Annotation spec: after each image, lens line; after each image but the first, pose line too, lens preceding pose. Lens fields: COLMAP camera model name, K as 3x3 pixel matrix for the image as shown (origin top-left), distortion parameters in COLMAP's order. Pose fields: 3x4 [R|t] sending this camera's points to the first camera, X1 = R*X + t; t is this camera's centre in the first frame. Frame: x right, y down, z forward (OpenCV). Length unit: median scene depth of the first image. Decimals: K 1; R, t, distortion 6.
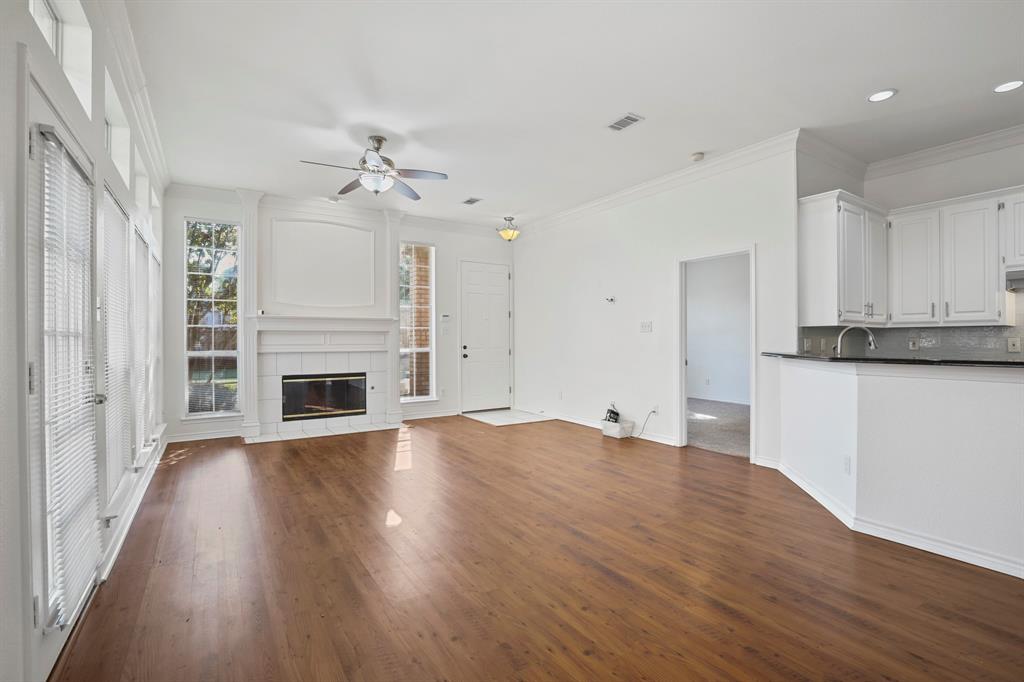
lens RADIAL K [[473.7, 0, 517.5], [0, 473.7, 342.4], [0, 0, 1]] dist [-0.023661, 0.001643]
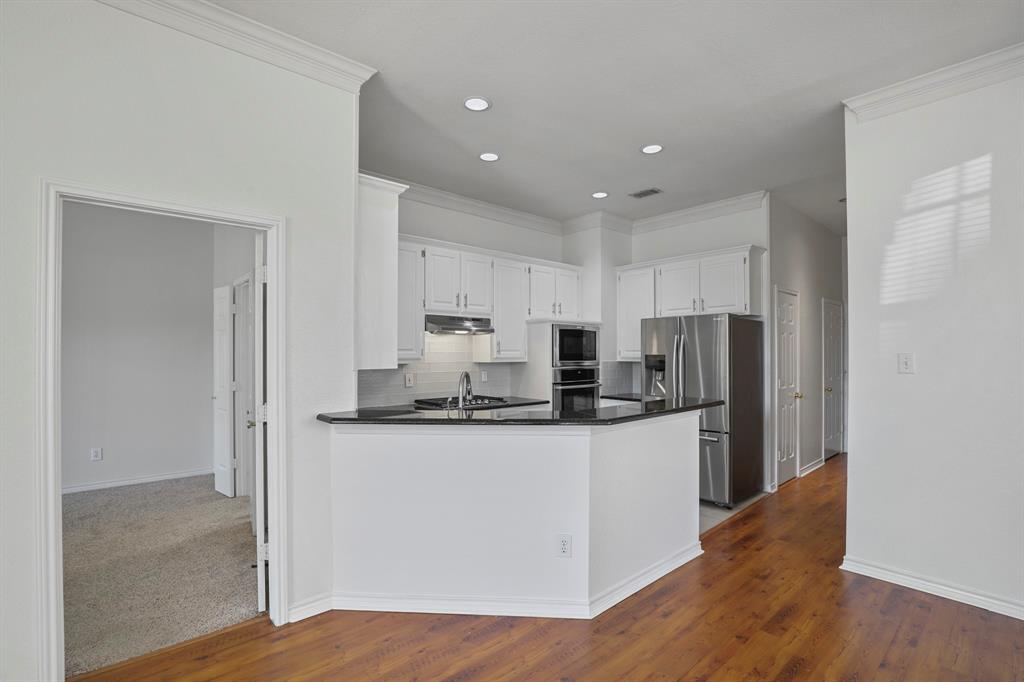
lens RADIAL K [[471.7, 0, 517.5], [0, 471.7, 348.8], [0, 0, 1]] dist [-0.028298, 0.000203]
pose [[-0.152750, 0.007363, 0.988237, -0.071412], [0.003604, 0.999970, -0.006894, -0.057265], [-0.988258, 0.002508, -0.152772, 0.868485]]
